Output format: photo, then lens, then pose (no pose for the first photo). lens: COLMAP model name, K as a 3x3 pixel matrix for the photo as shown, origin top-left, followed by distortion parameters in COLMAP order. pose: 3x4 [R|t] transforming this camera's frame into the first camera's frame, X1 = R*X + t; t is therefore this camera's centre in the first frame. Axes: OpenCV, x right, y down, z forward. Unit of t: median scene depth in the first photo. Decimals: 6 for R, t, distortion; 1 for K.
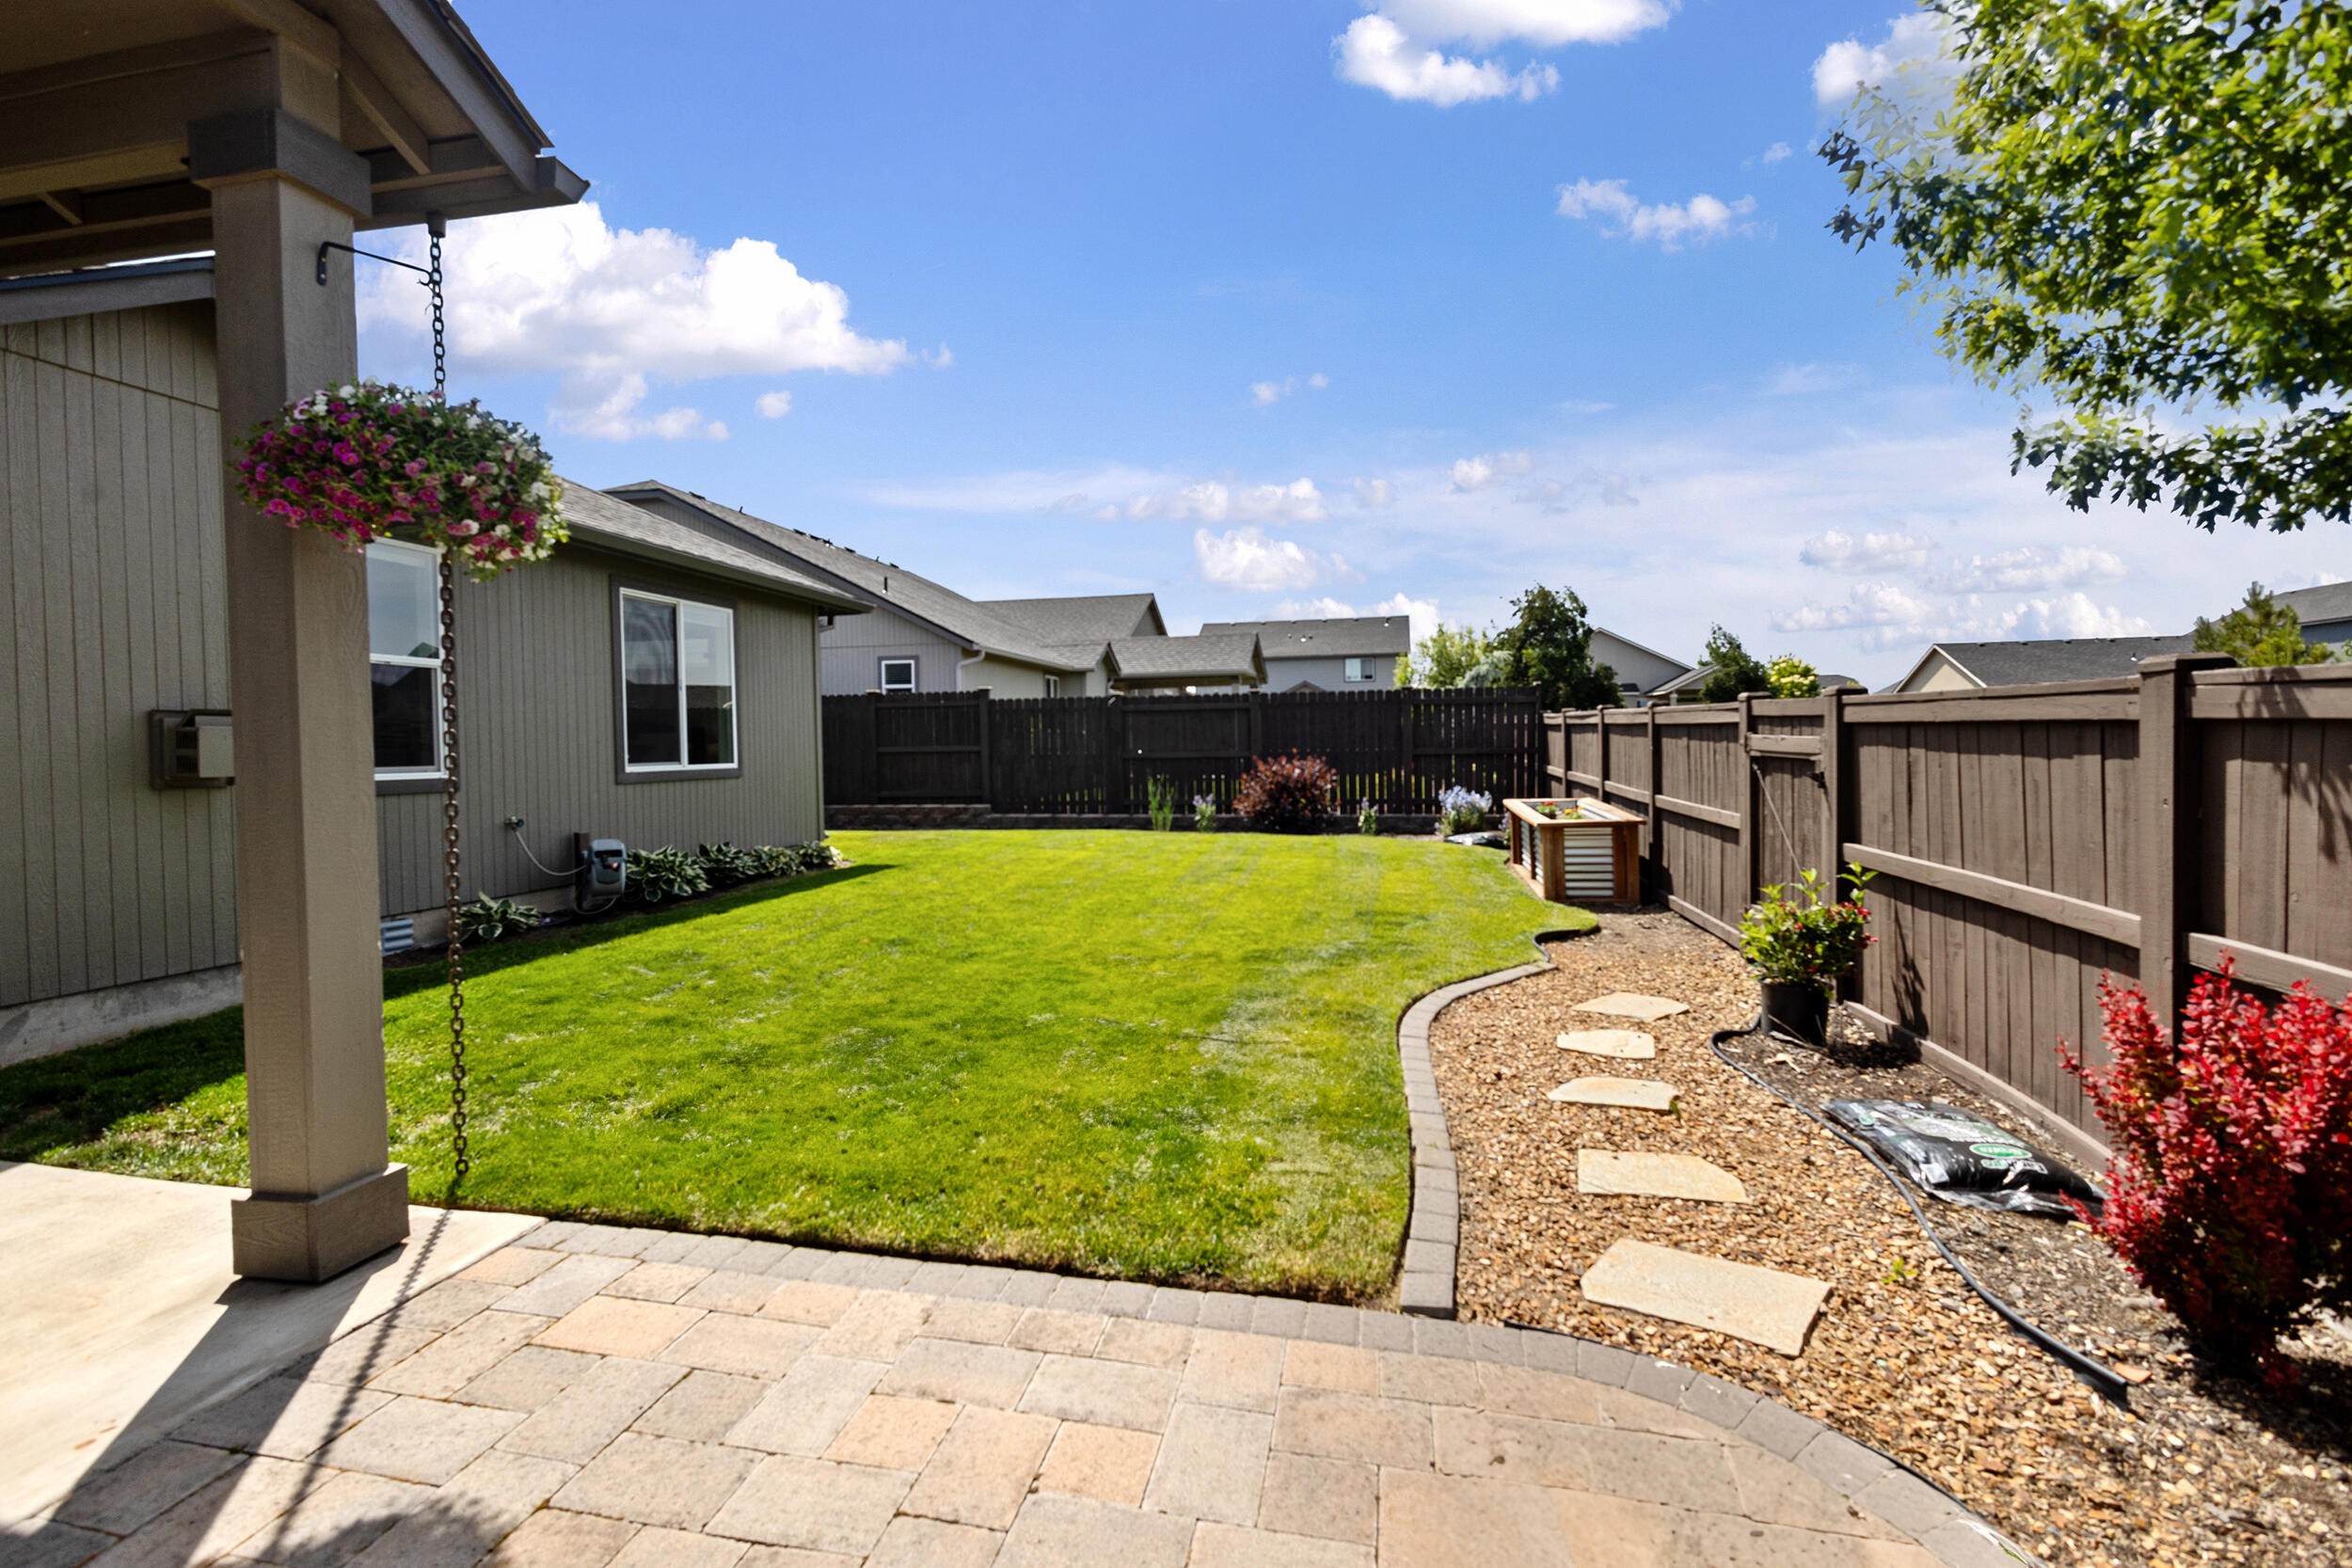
lens RADIAL K [[1074.7, 0, 1176.6], [0, 1074.7, 778.2], [0, 0, 1]] dist [0.005400, 0.000002]
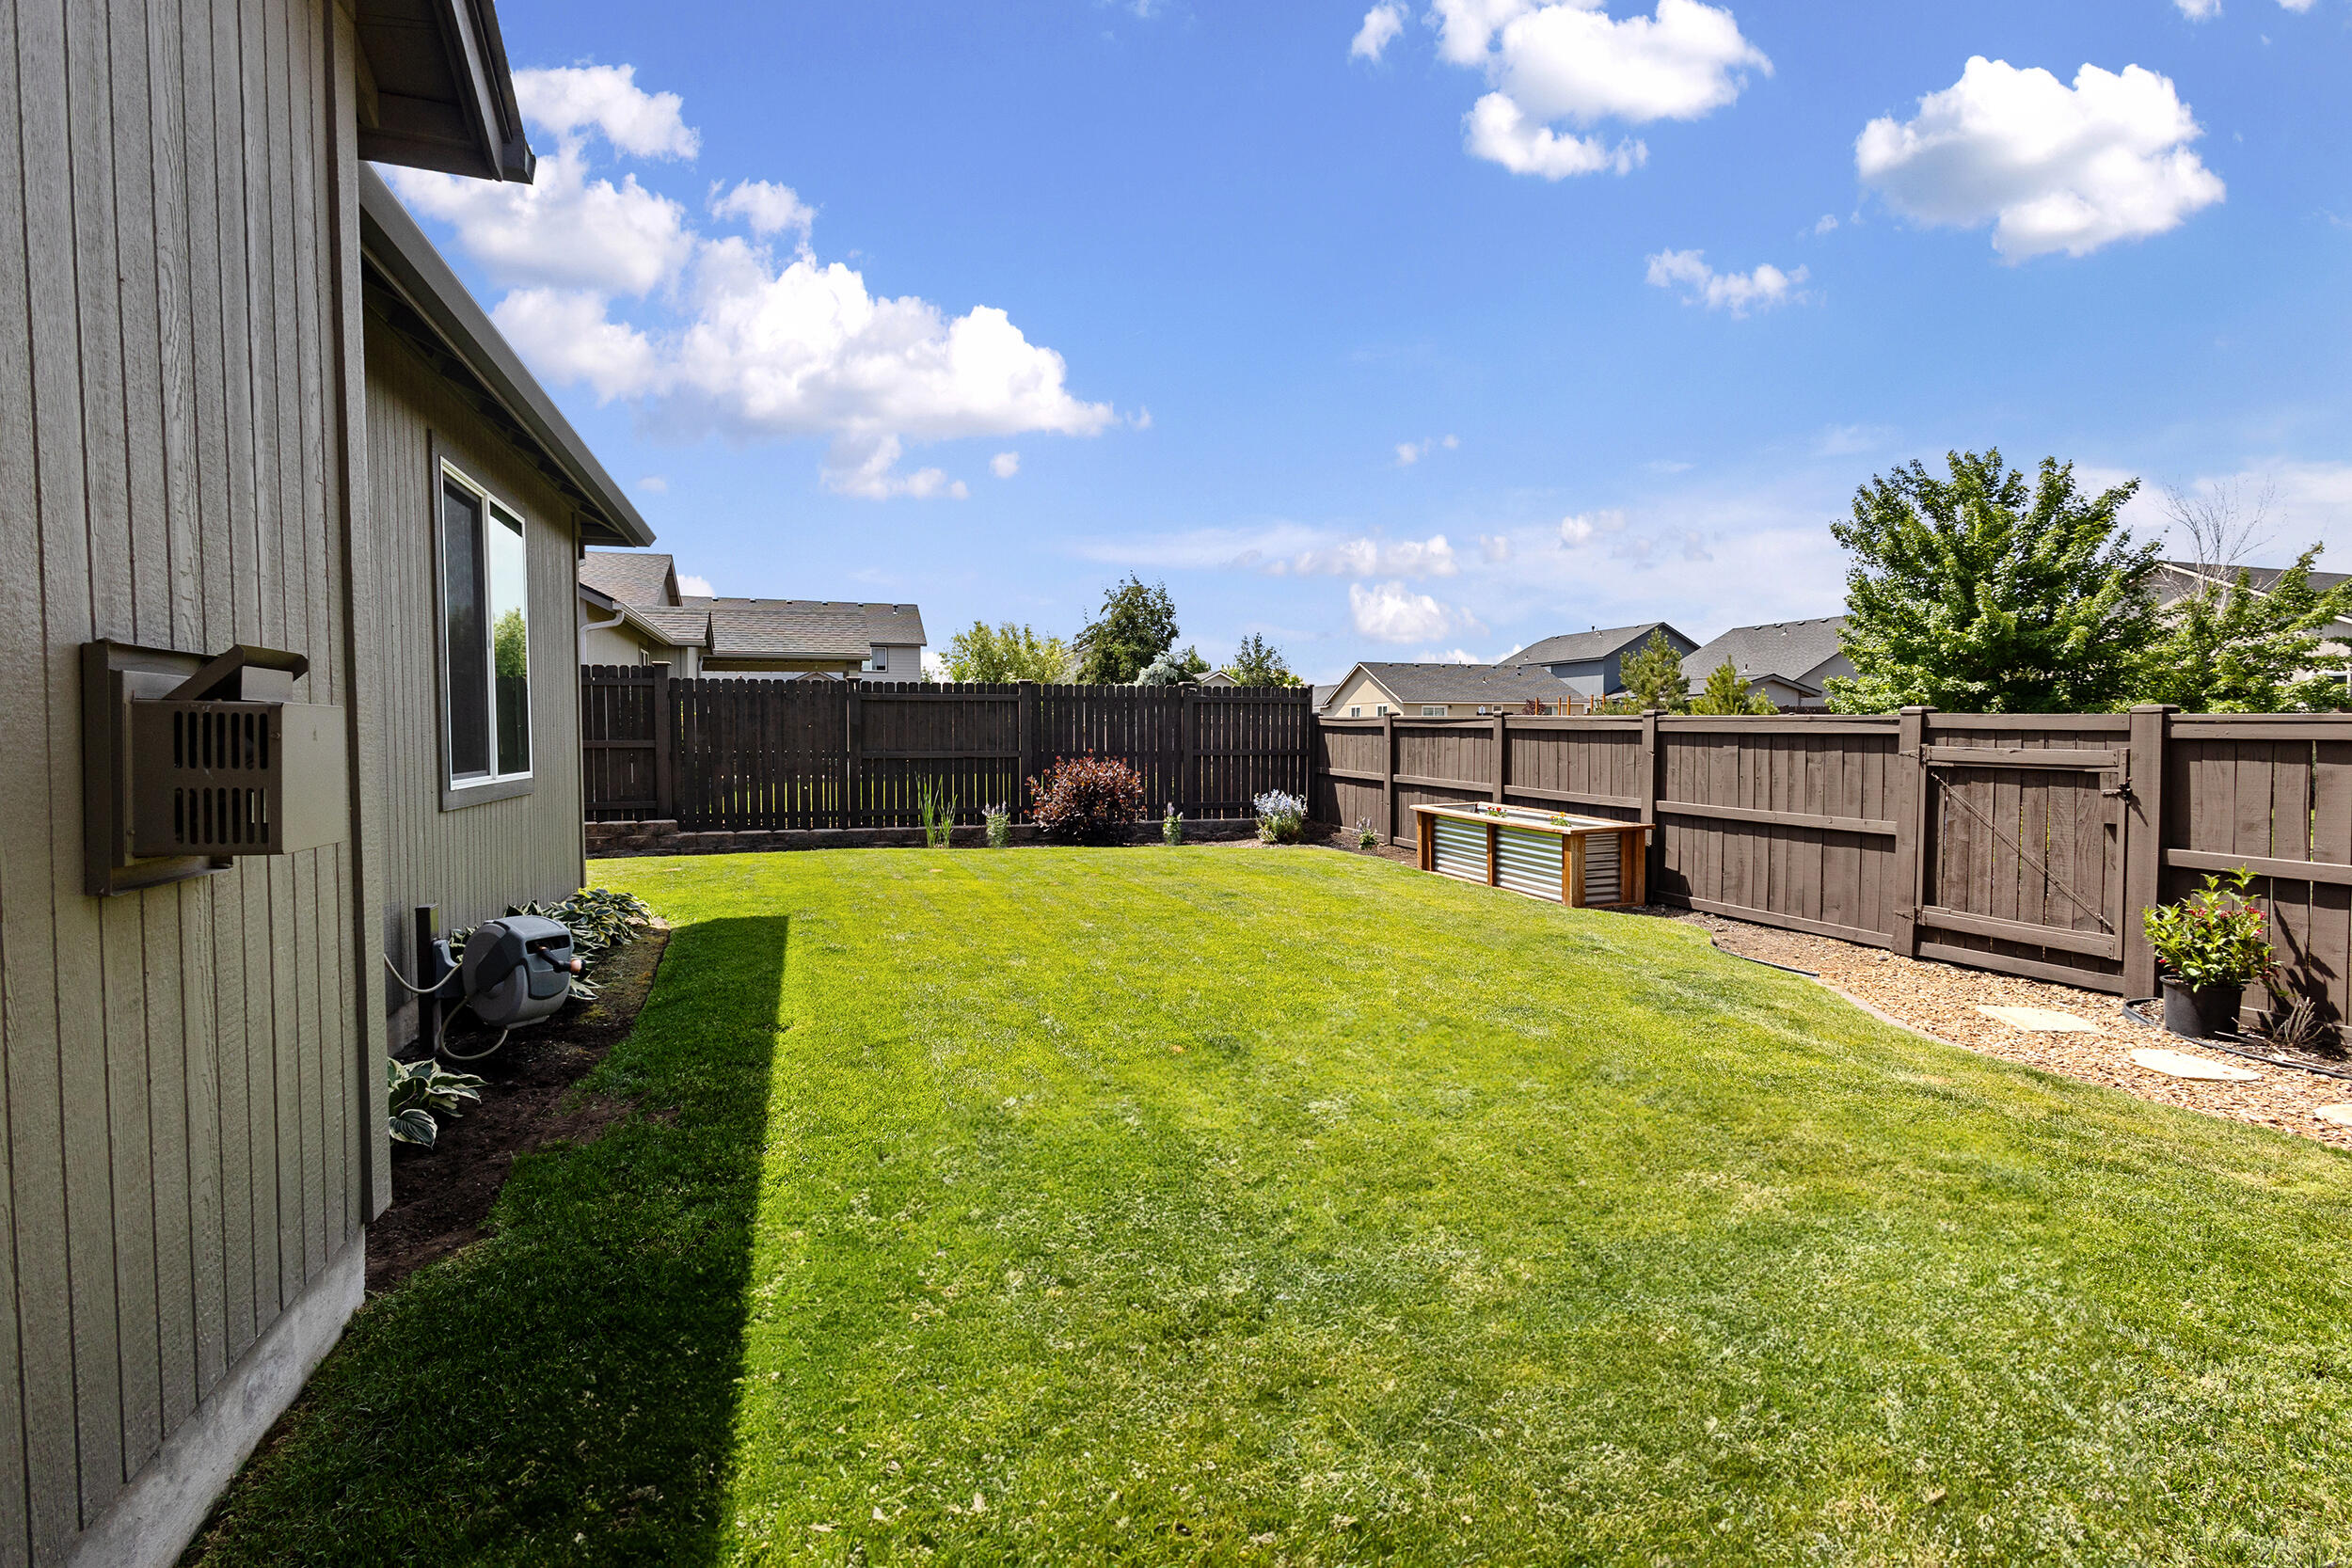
lens RADIAL K [[1085.5, 0, 1176.0], [0, 1085.5, 784.0], [0, 0, 1]] dist [0.001083, 0.000519]
pose [[0.864165, -0.010190, 0.503105, -0.876195], [0.005148, 0.999922, 0.011409, -0.025651], [-0.503182, -0.007269, 0.864150, 0.602230]]
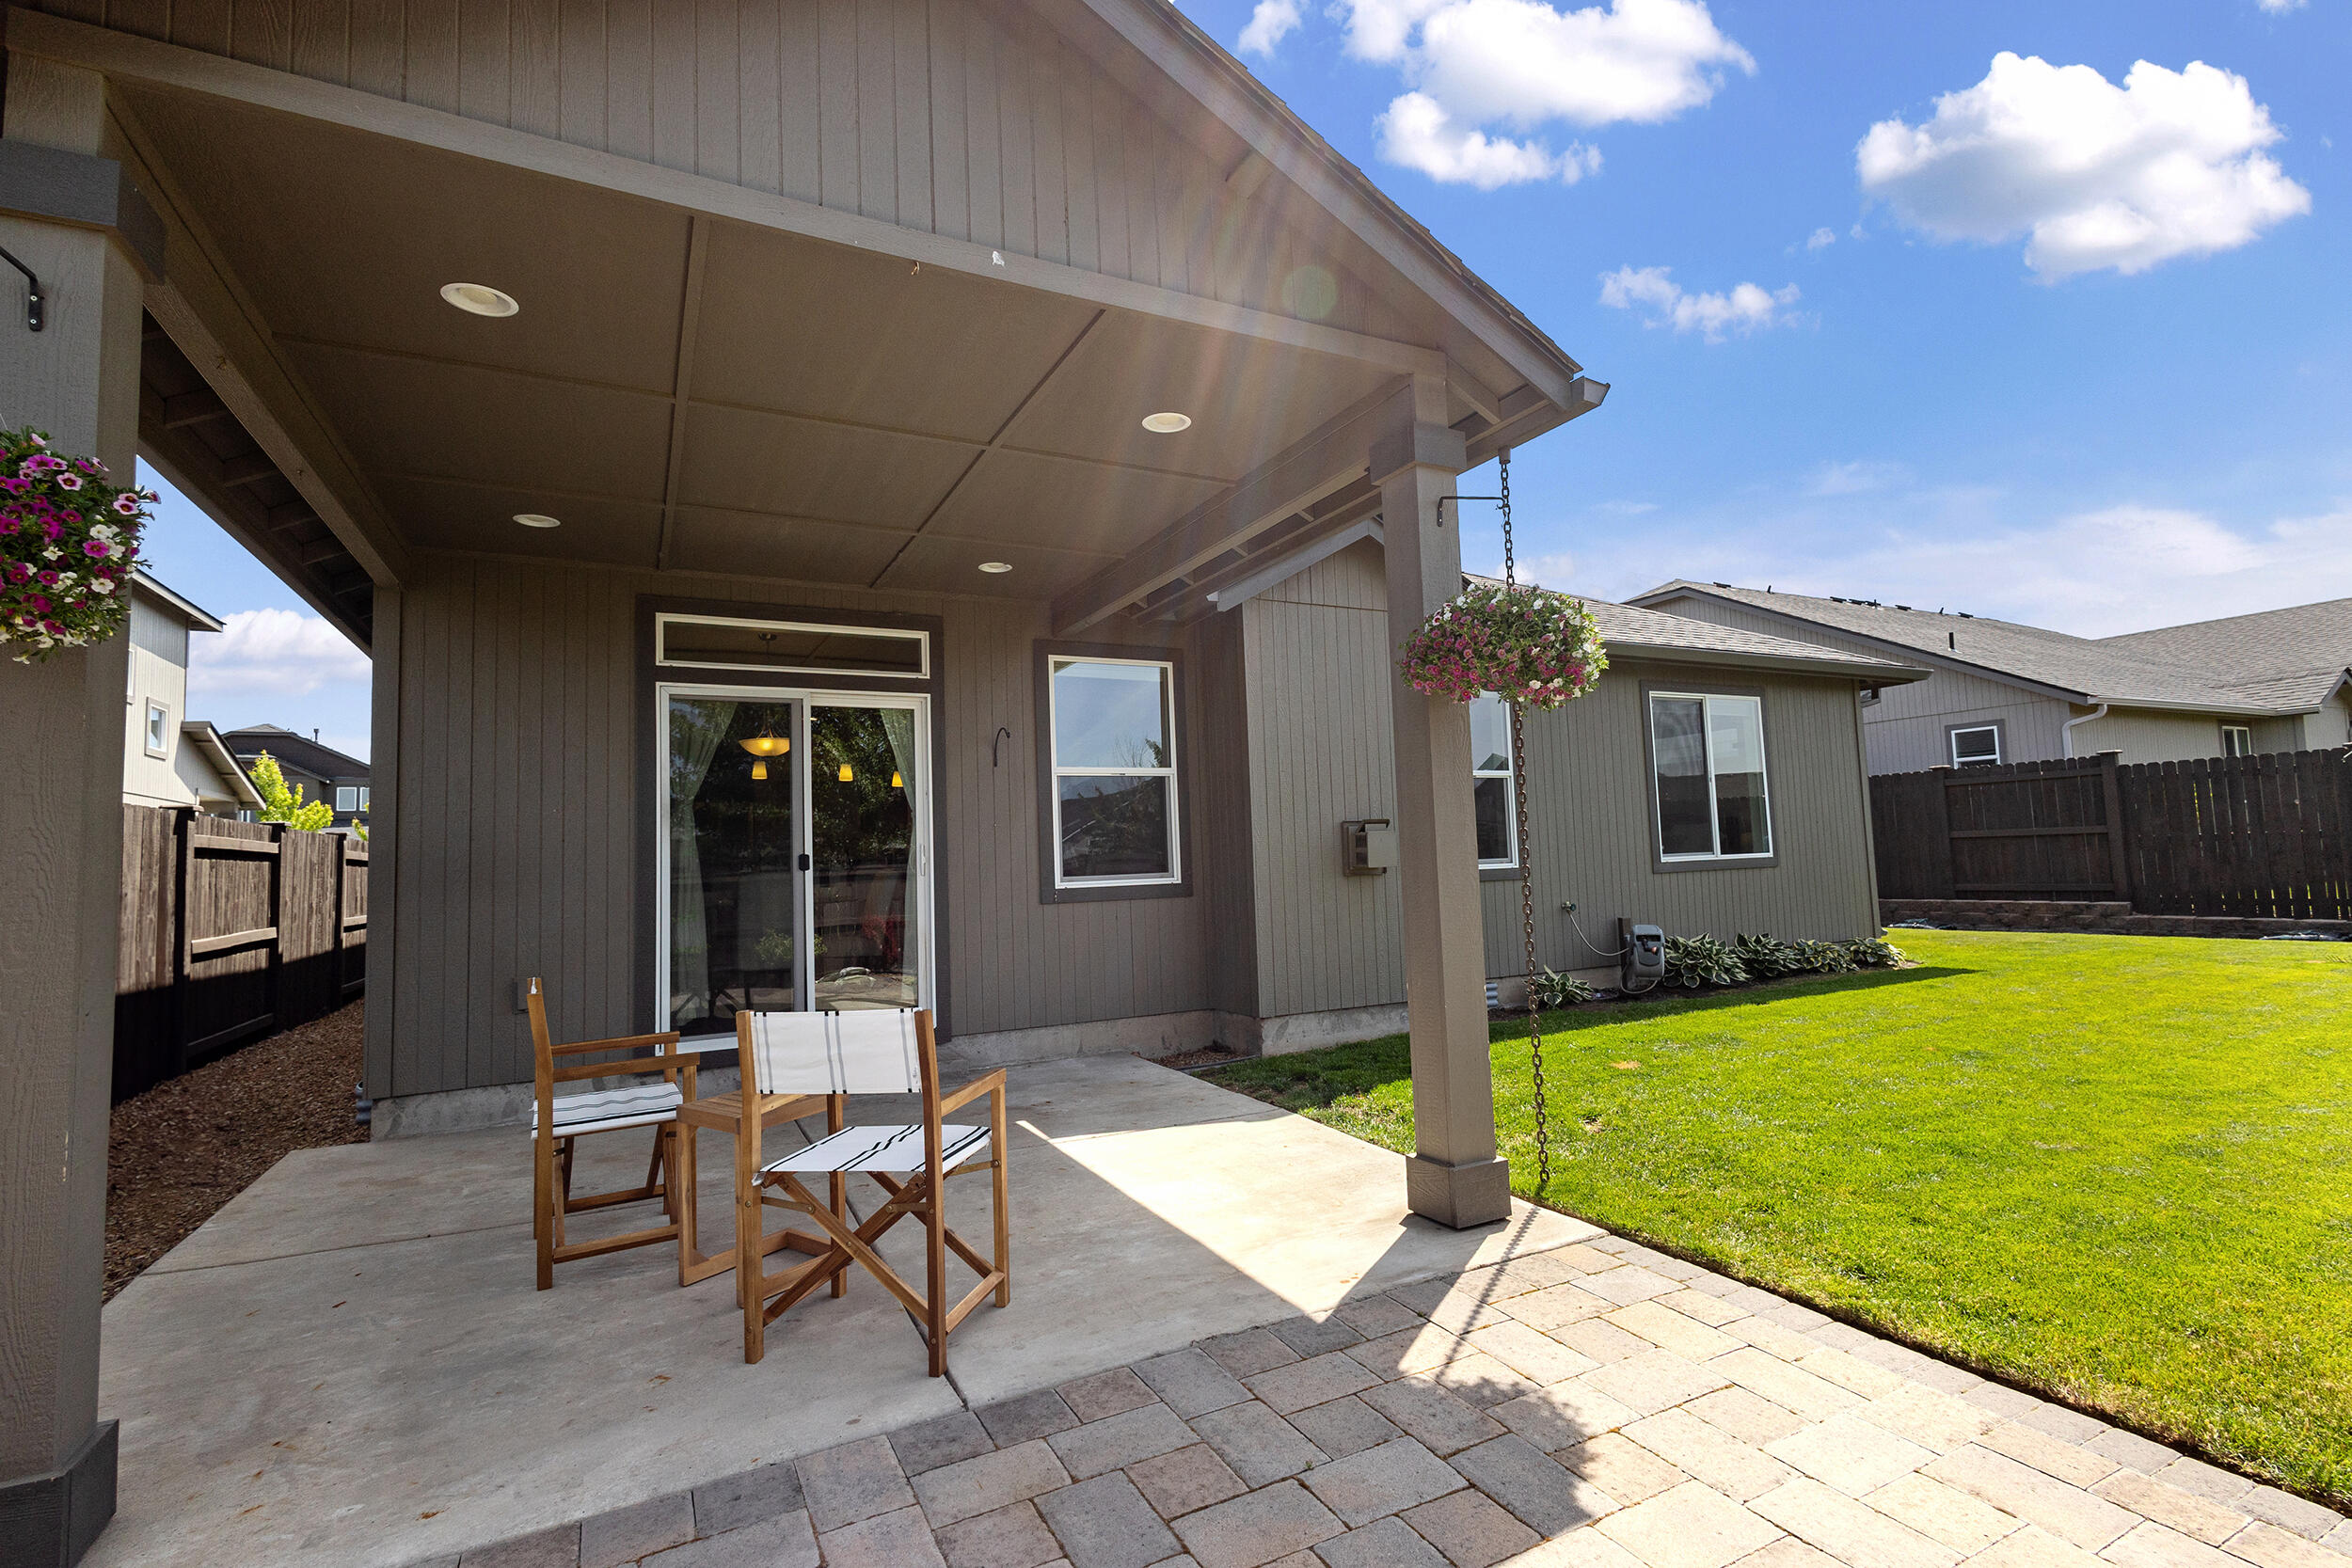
lens RADIAL K [[1074.7, 0, 1176.6], [0, 1074.7, 778.2], [0, 0, 1]] dist [0.005400, 0.000002]
pose [[0.623764, -0.068700, -0.778588, 0.050378], [0.002913, 0.996327, -0.085578, 0.002649], [0.781607, 0.051112, 0.621673, -0.088070]]
